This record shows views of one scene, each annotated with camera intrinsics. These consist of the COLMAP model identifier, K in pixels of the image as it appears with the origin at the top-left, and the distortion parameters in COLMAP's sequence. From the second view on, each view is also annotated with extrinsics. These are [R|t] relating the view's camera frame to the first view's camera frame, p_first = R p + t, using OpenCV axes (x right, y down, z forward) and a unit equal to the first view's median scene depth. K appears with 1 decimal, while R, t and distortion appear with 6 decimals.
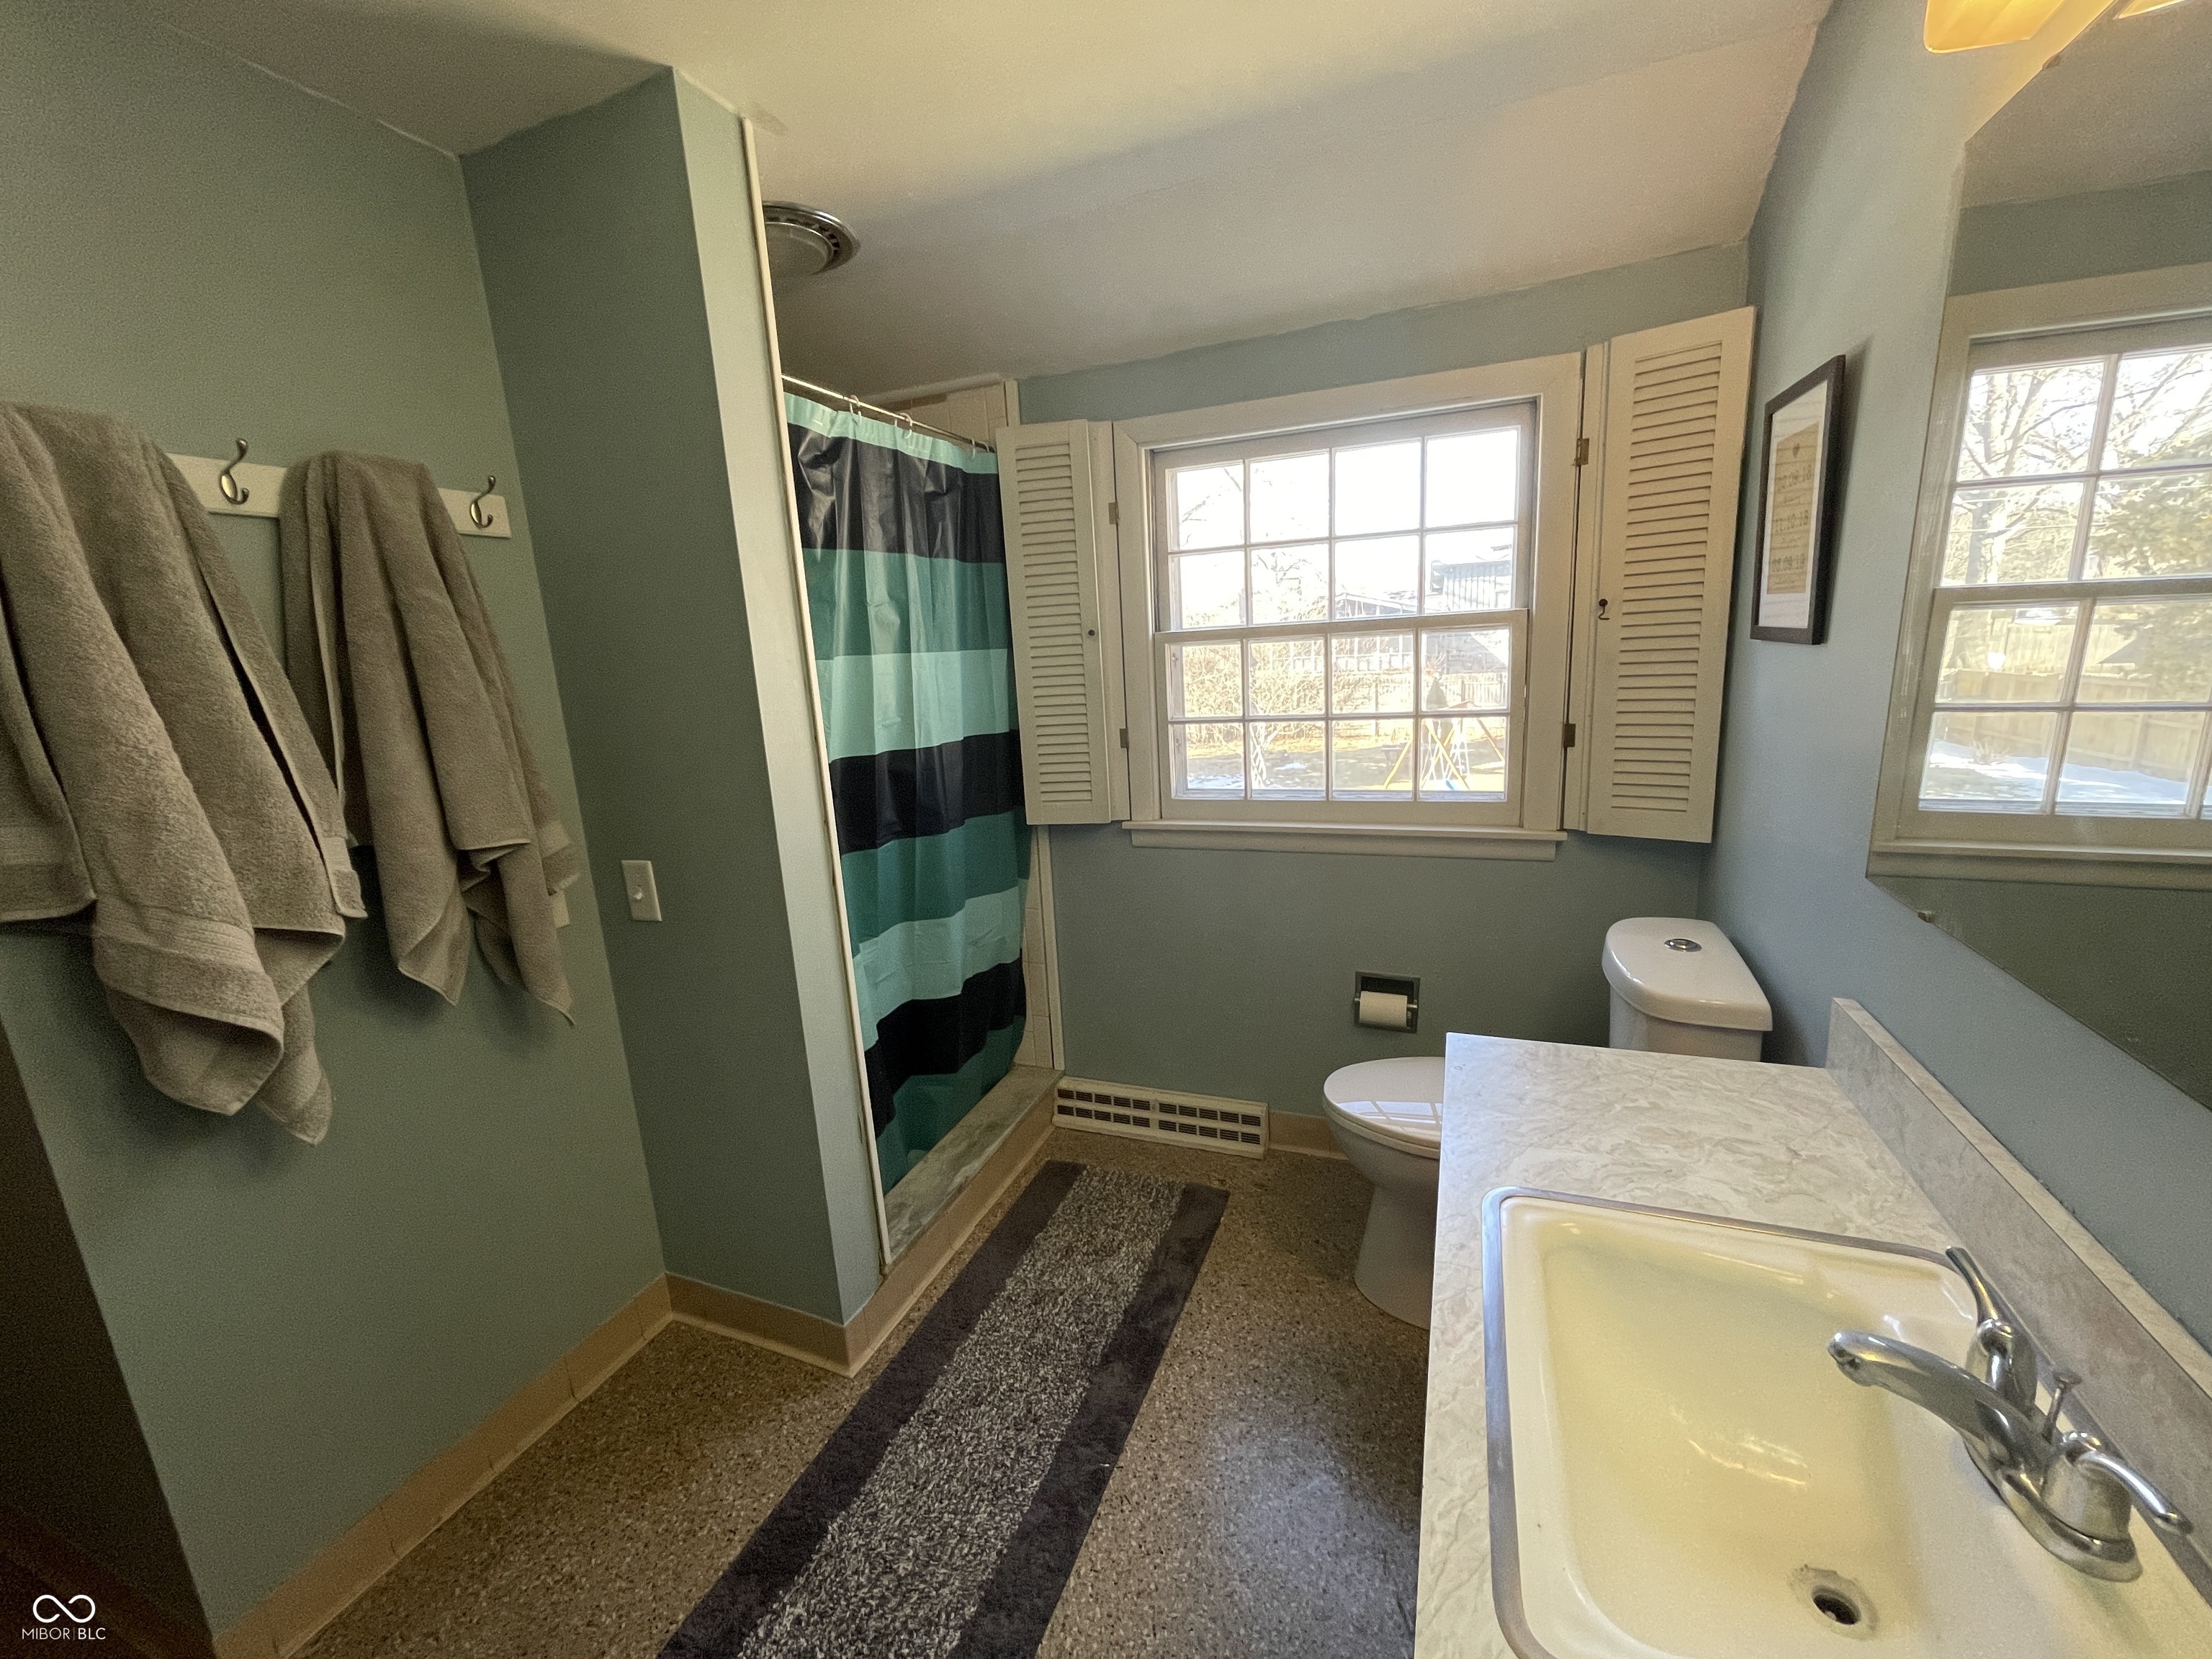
lens RADIAL K [[903.2, 0, 1102.4], [0, 903.2, 828.8], [0, 0, 1]] dist [-0.000849, -0.000019]
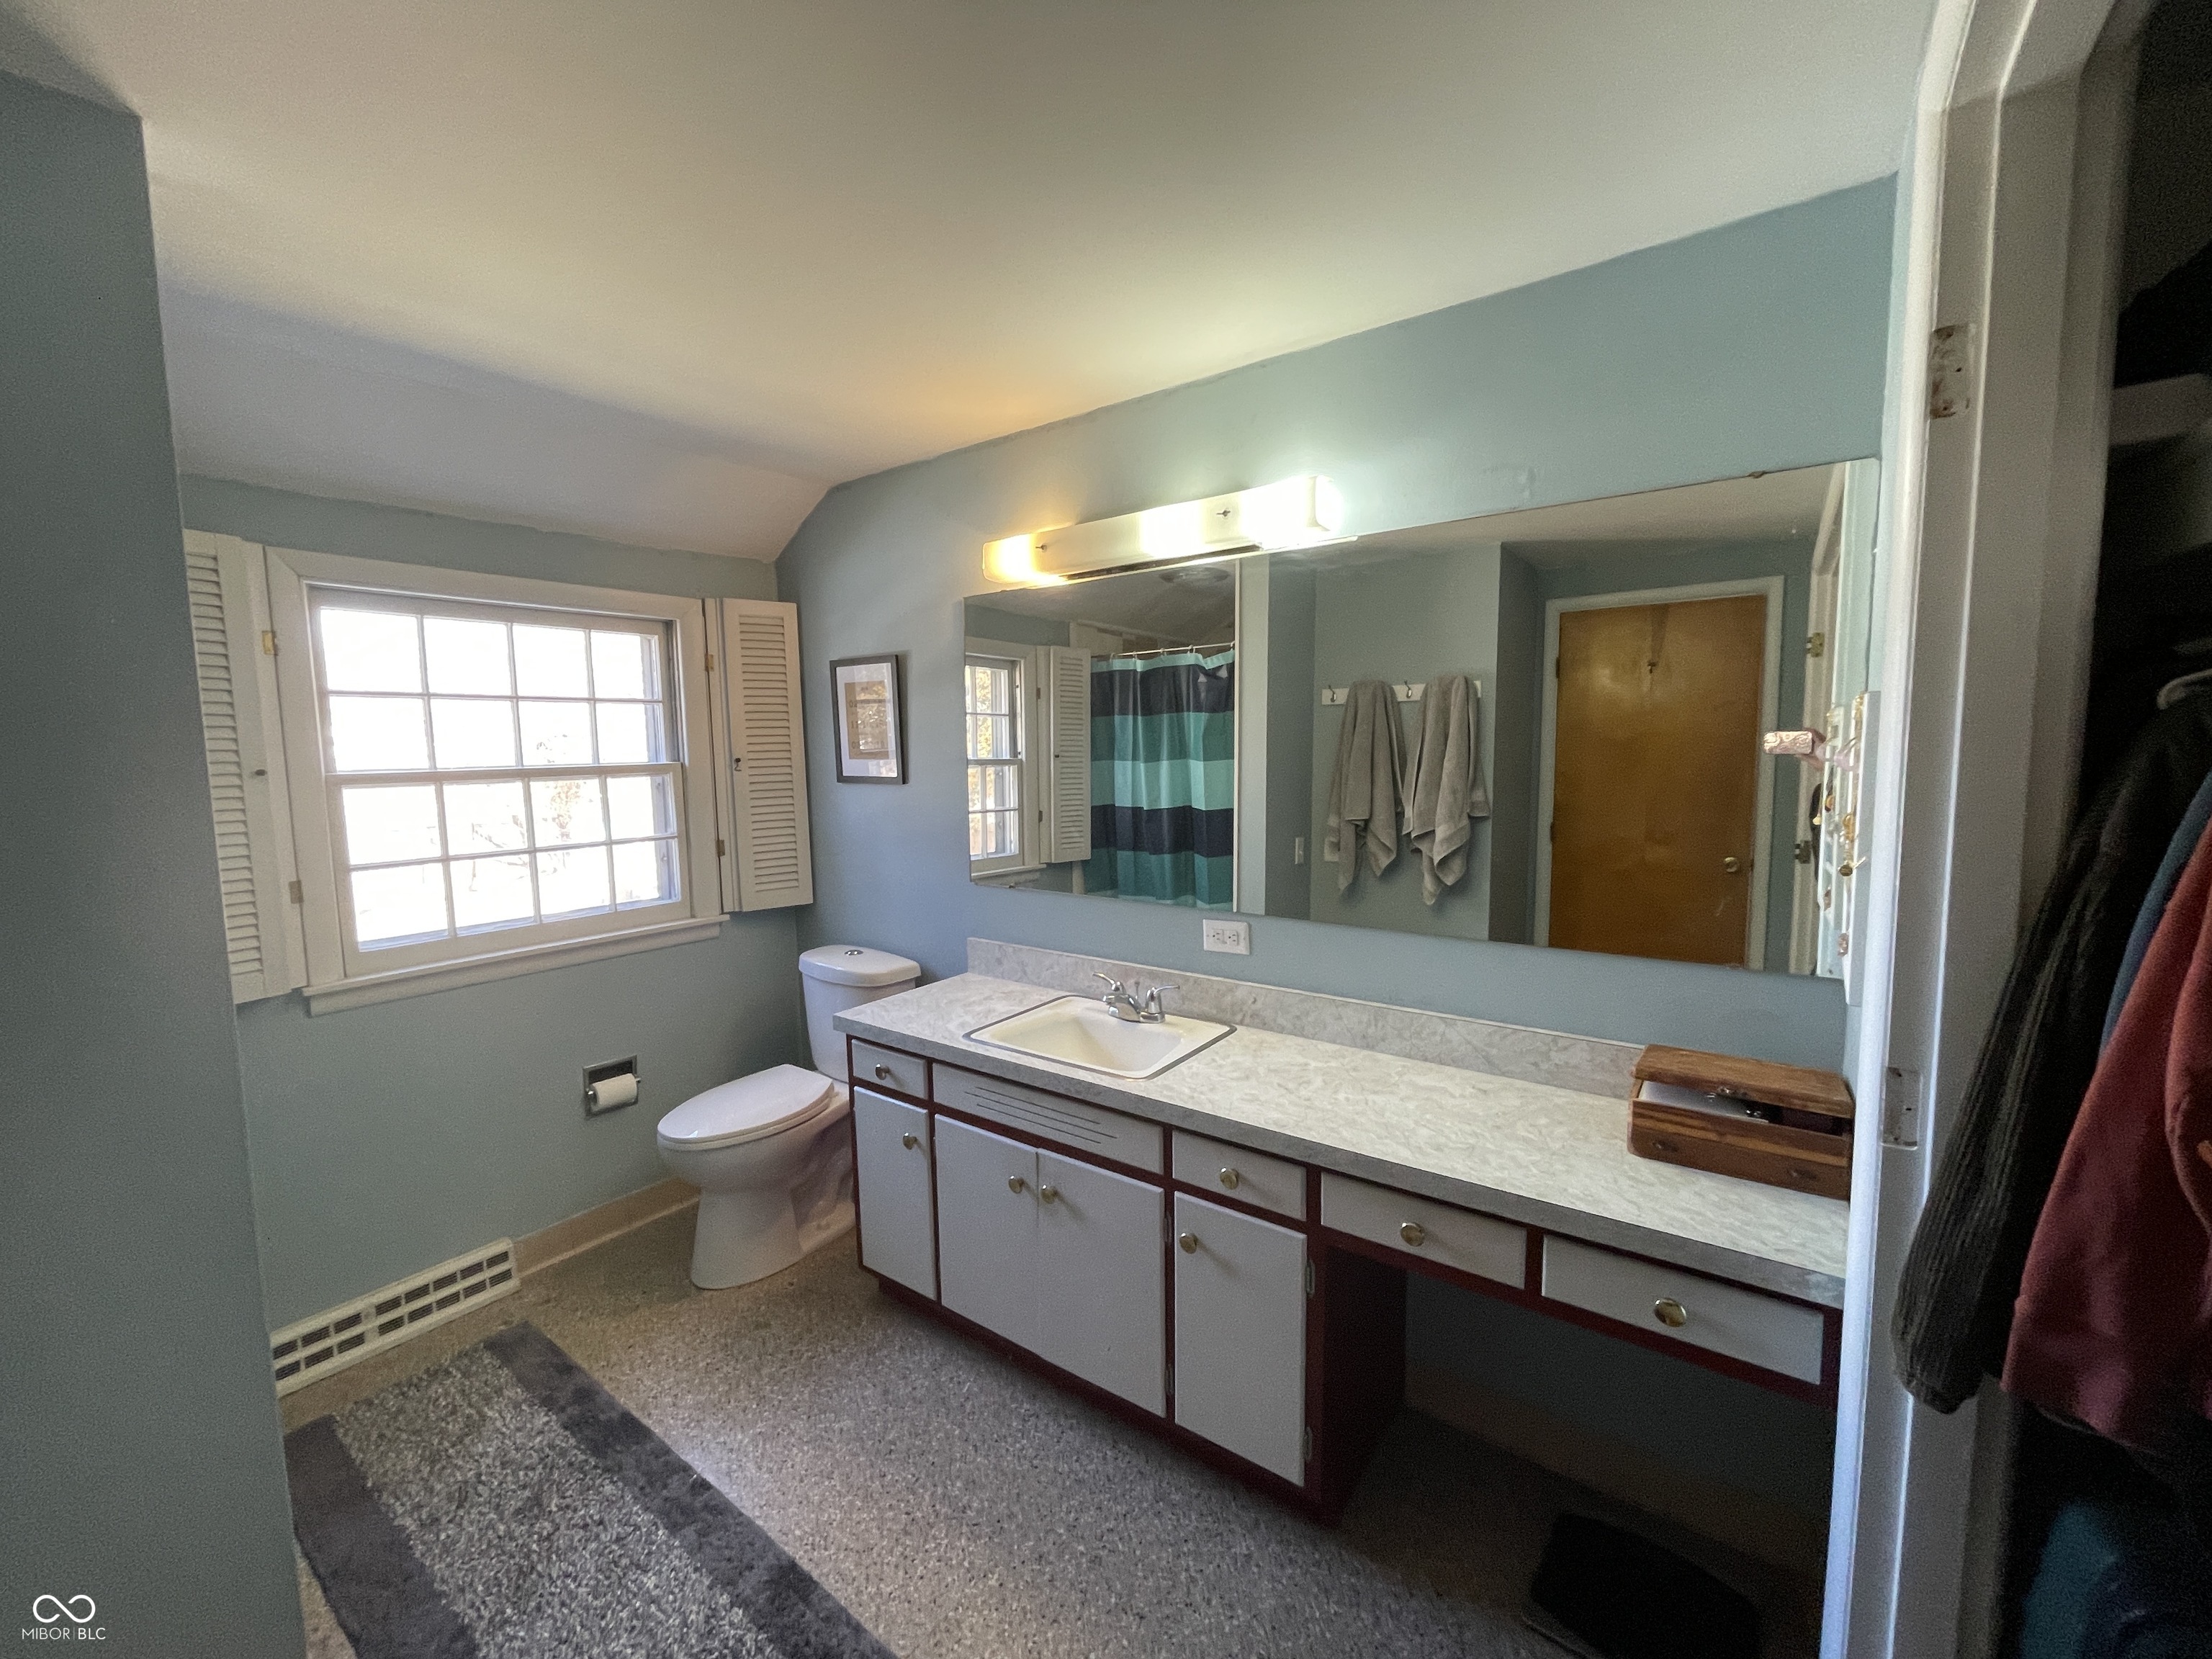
lens RADIAL K [[903.2, 0, 1102.4], [0, 903.2, 828.8], [0, 0, 1]] dist [-0.000849, -0.000019]
pose [[0.253589, -0.039446, 0.966507, -0.679401], [0.204375, 0.978797, -0.013676, 0.011827], [-0.945475, 0.200998, 0.256274, 0.031694]]
